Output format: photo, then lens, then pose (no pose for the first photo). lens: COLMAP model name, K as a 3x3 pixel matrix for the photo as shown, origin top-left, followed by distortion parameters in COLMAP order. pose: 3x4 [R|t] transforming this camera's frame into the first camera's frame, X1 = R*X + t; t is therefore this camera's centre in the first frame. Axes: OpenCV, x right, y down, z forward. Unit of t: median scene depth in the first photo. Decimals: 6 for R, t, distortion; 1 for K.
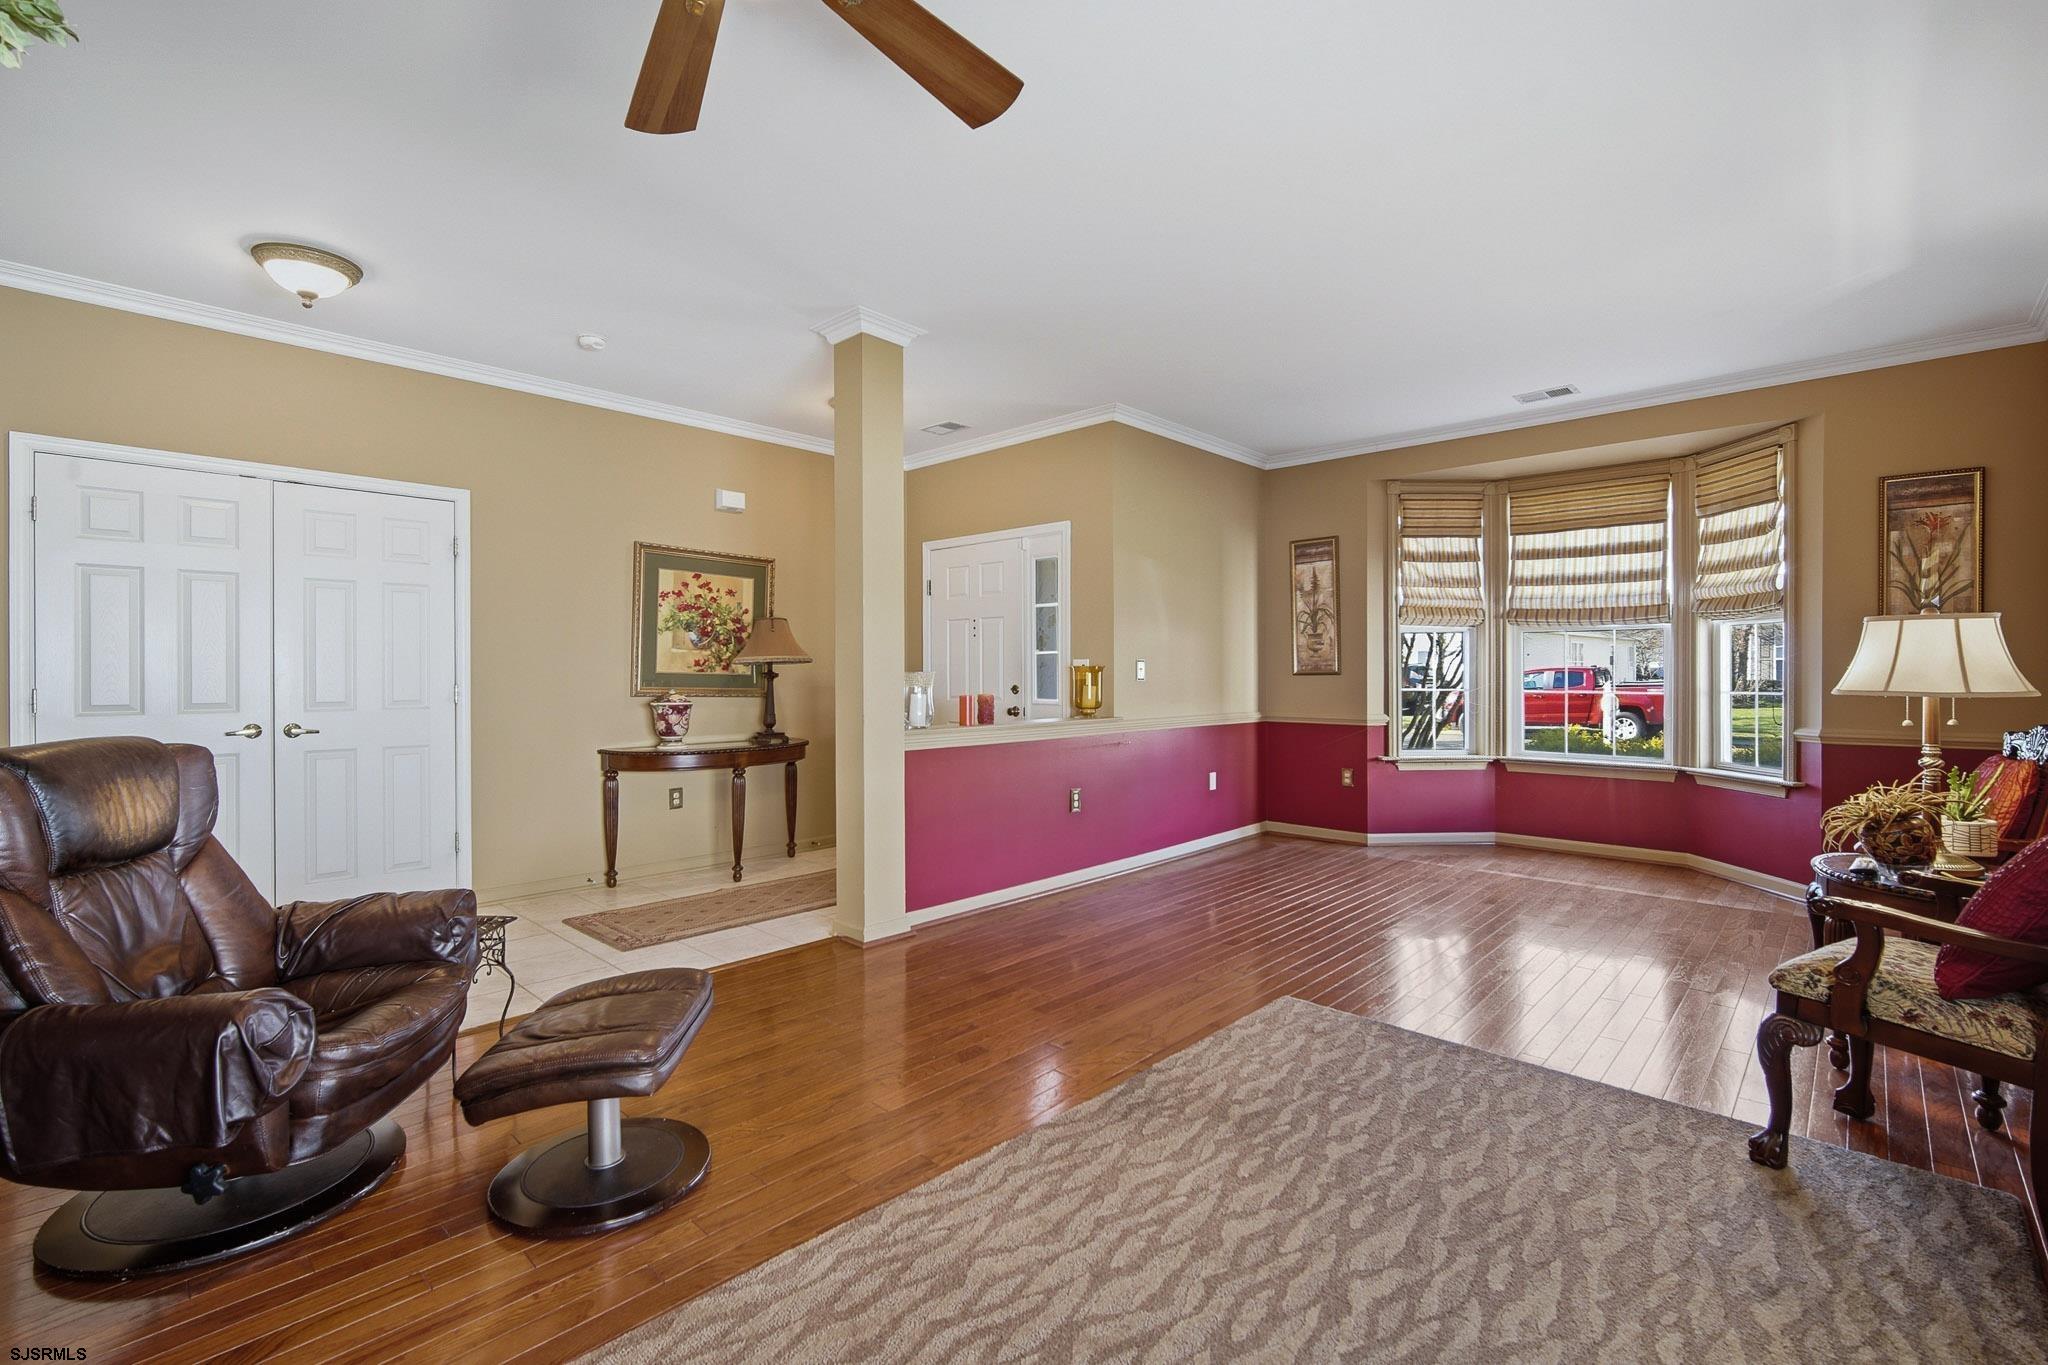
lens RADIAL K [[898.9, 0, 1029.9], [0, 898.9, 677.1], [0, 0, 1]] dist [-0.002844, 0.000636]
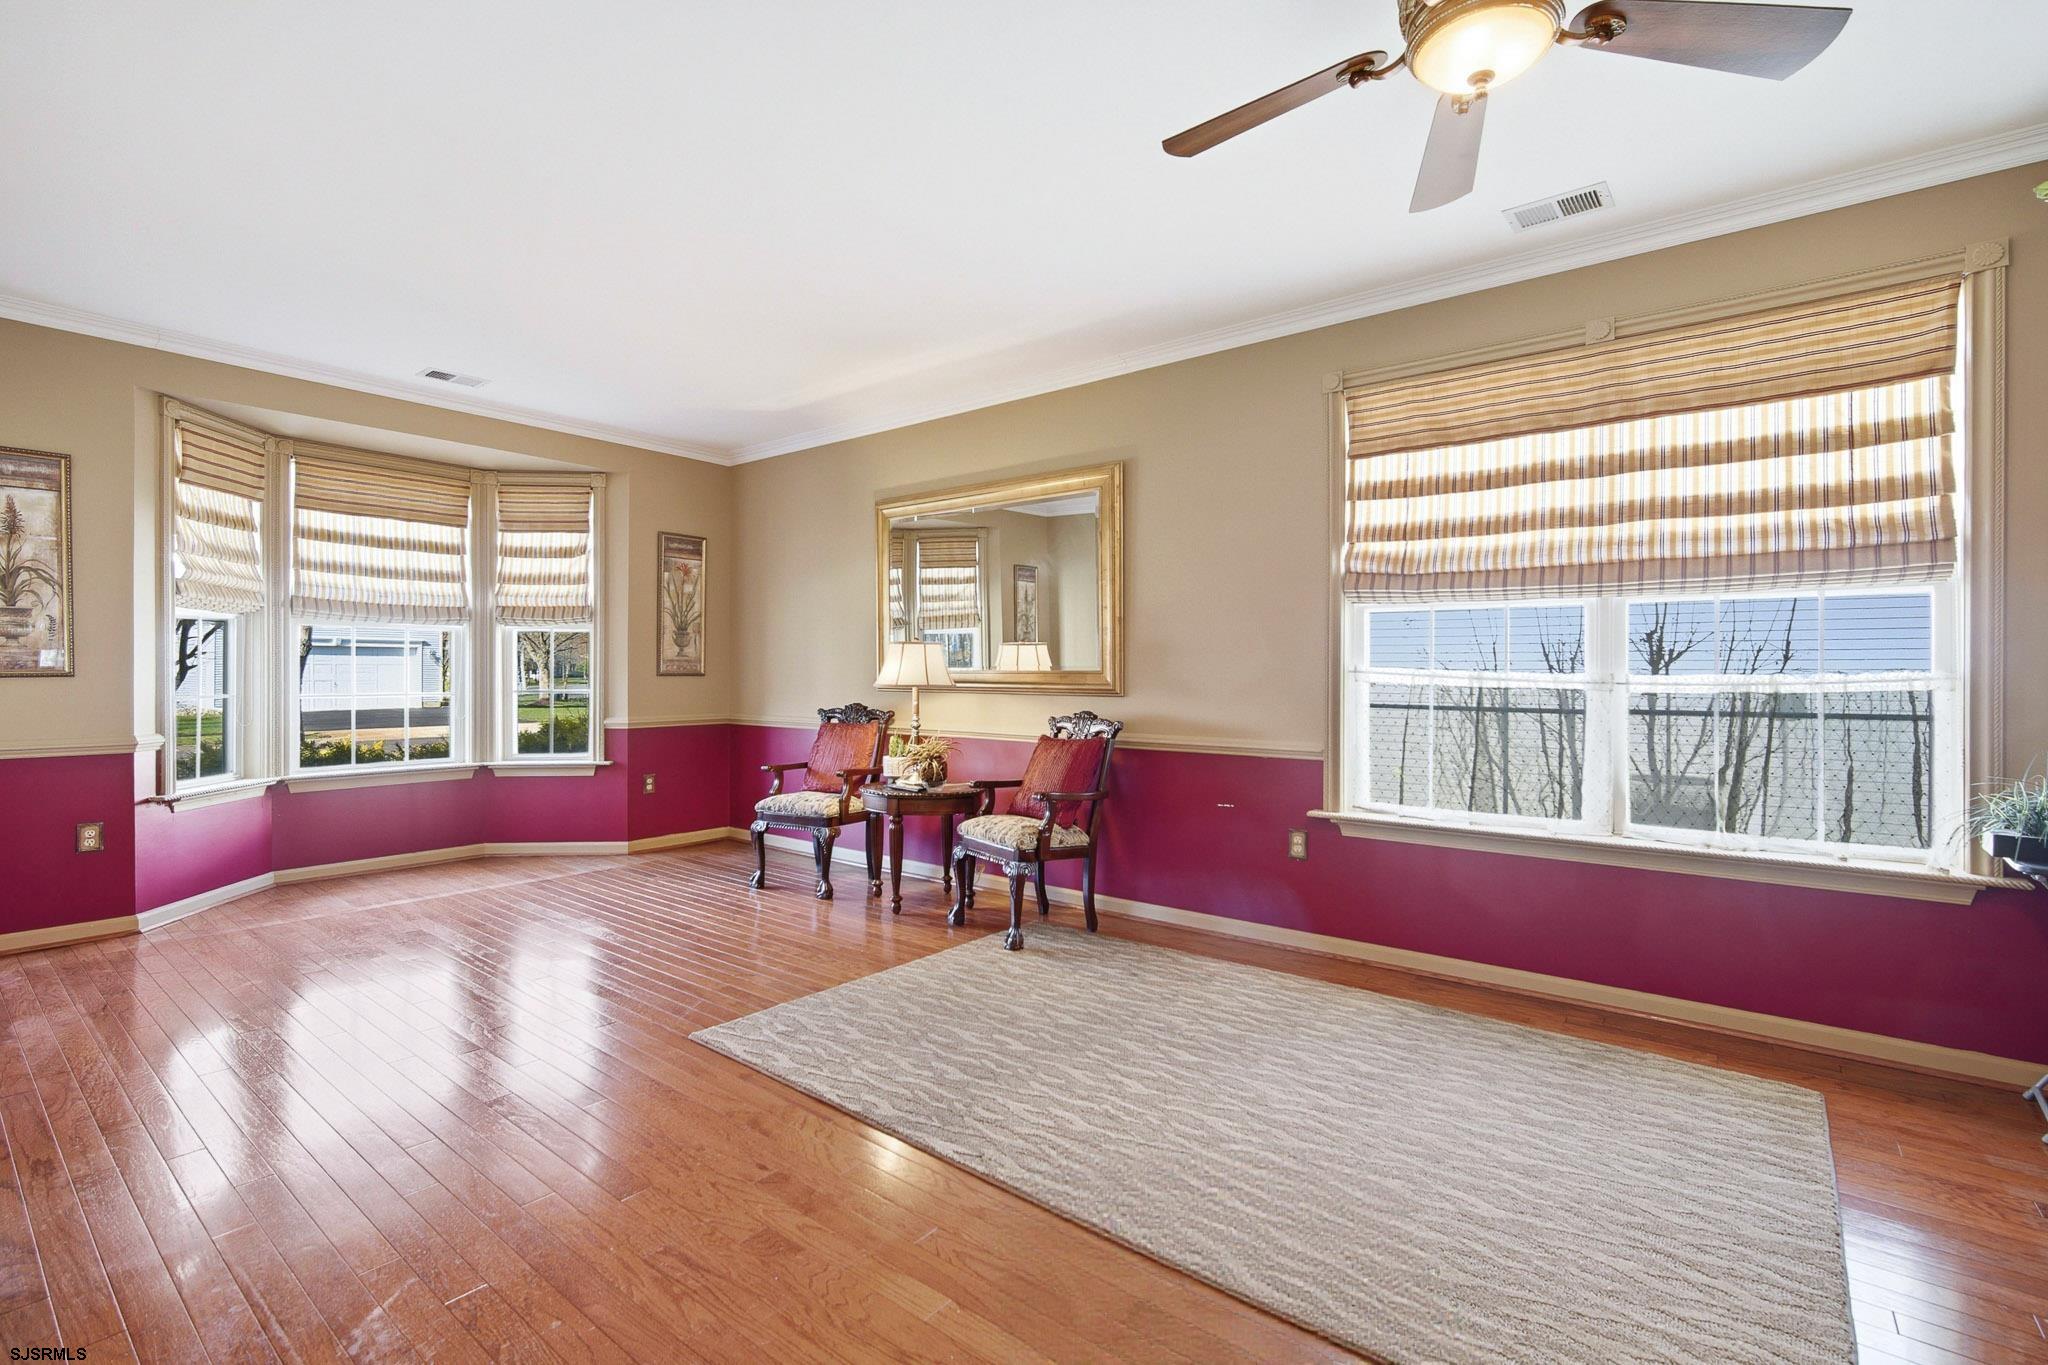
lens RADIAL K [[910.0, 0, 1021.9], [0, 910.0, 671.2], [0, 0, 1]] dist [-0.002481, -0.000267]
pose [[-0.079740, 0.003041, 0.996811, -0.398969], [0.005890, 0.999979, -0.002580, -0.001423], [-0.996798, 0.005665, -0.079756, 0.460304]]
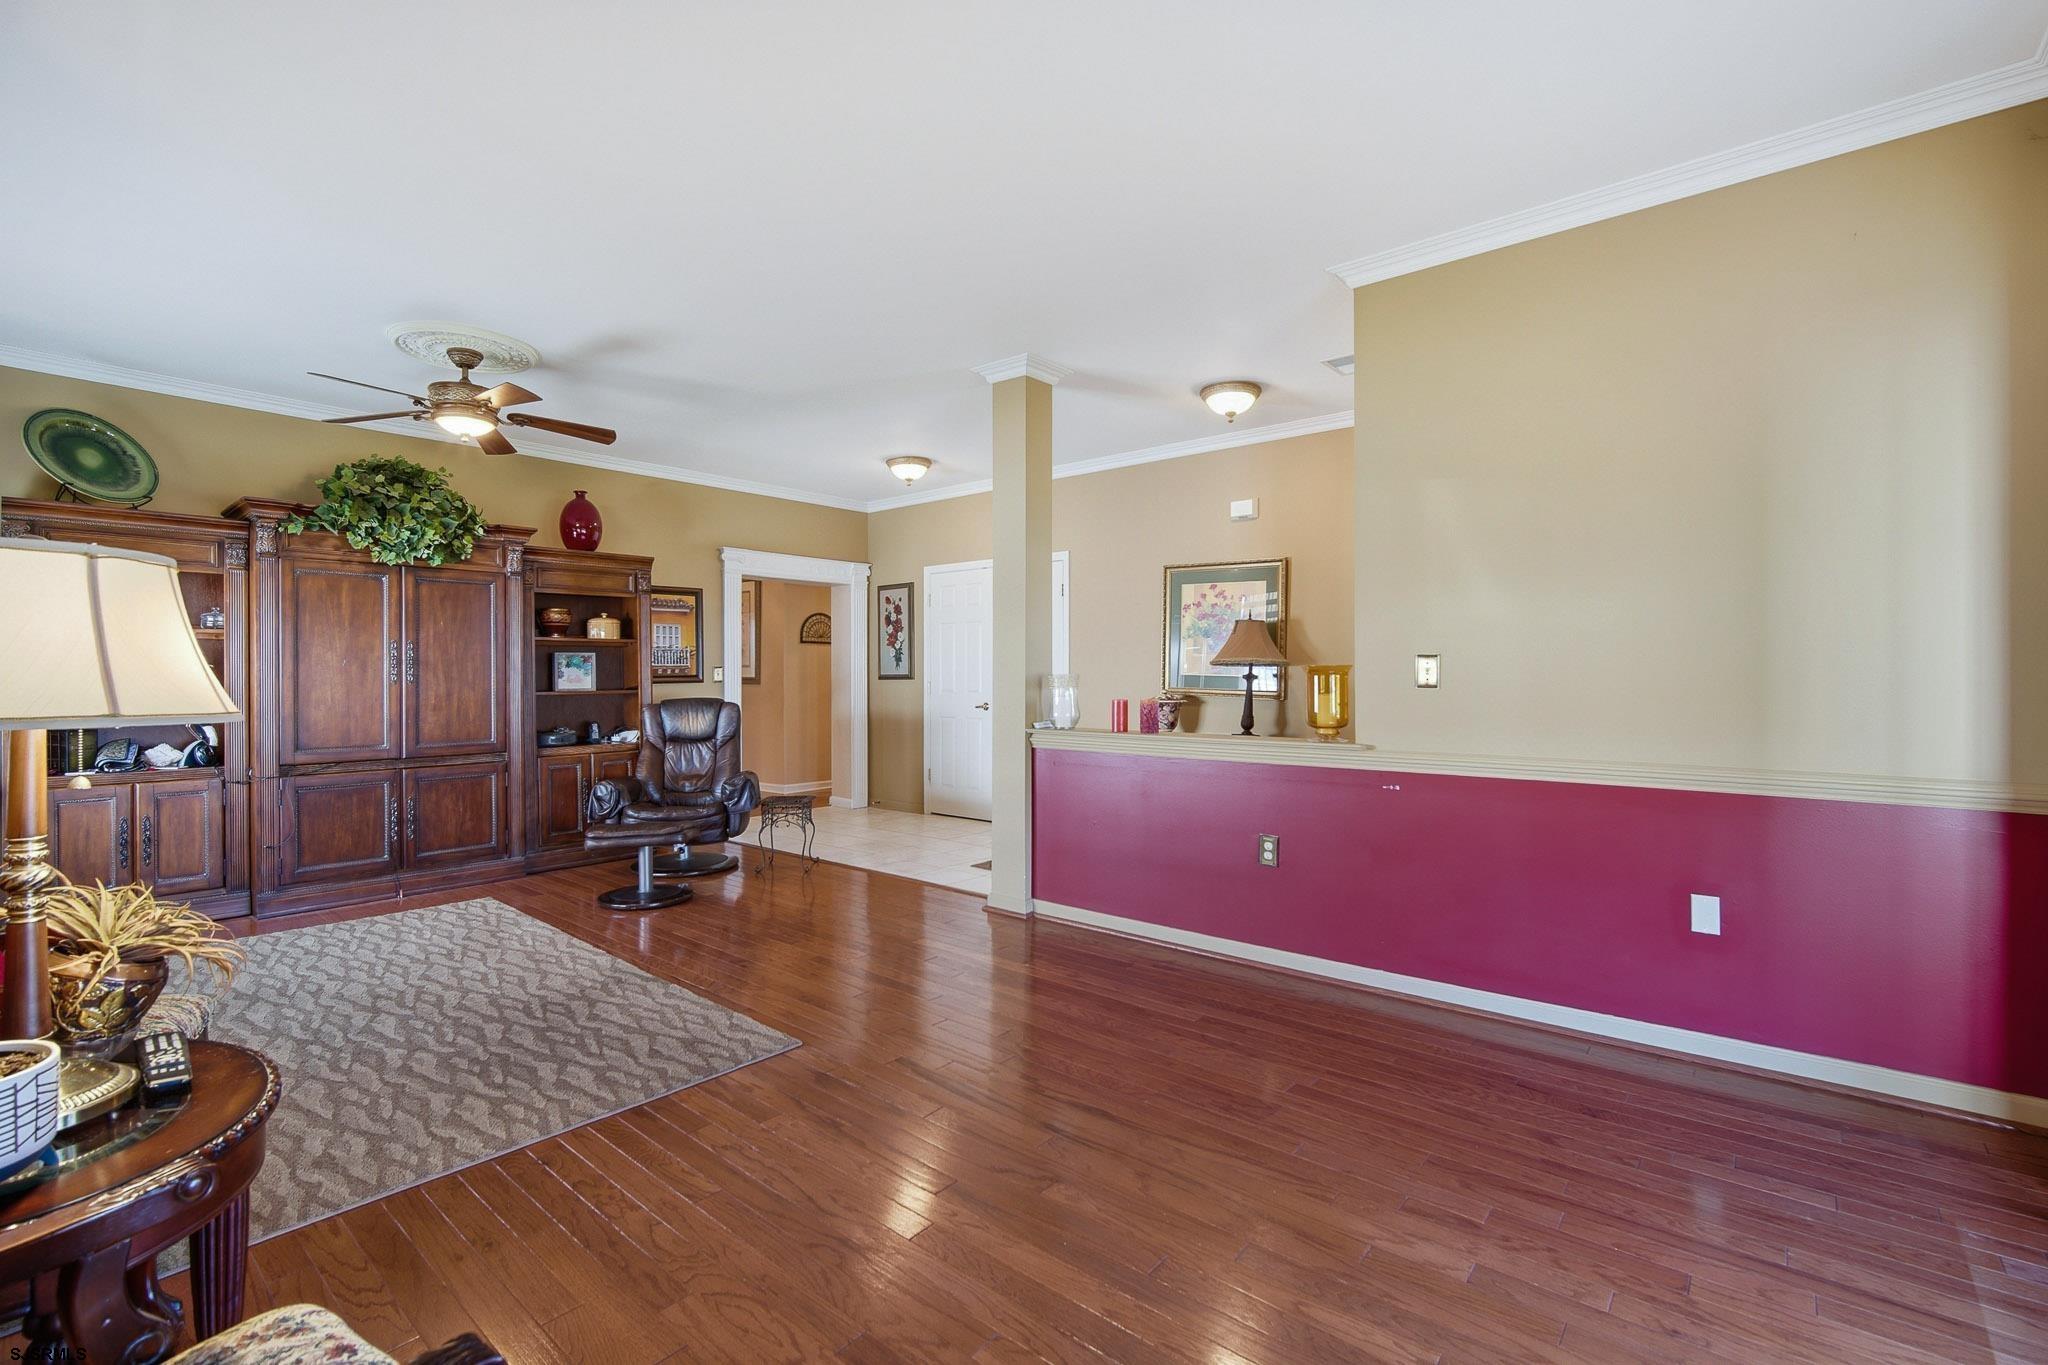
lens RADIAL K [[906.8, 0, 1024.8], [0, 906.8, 685.1], [0, 0, 1]] dist [-0.003092, -0.000014]
pose [[0.045667, 0.010672, -0.998900, 0.734296], [-0.003637, 0.999938, 0.010516, -0.003504], [0.998950, 0.003153, 0.045703, 0.733422]]
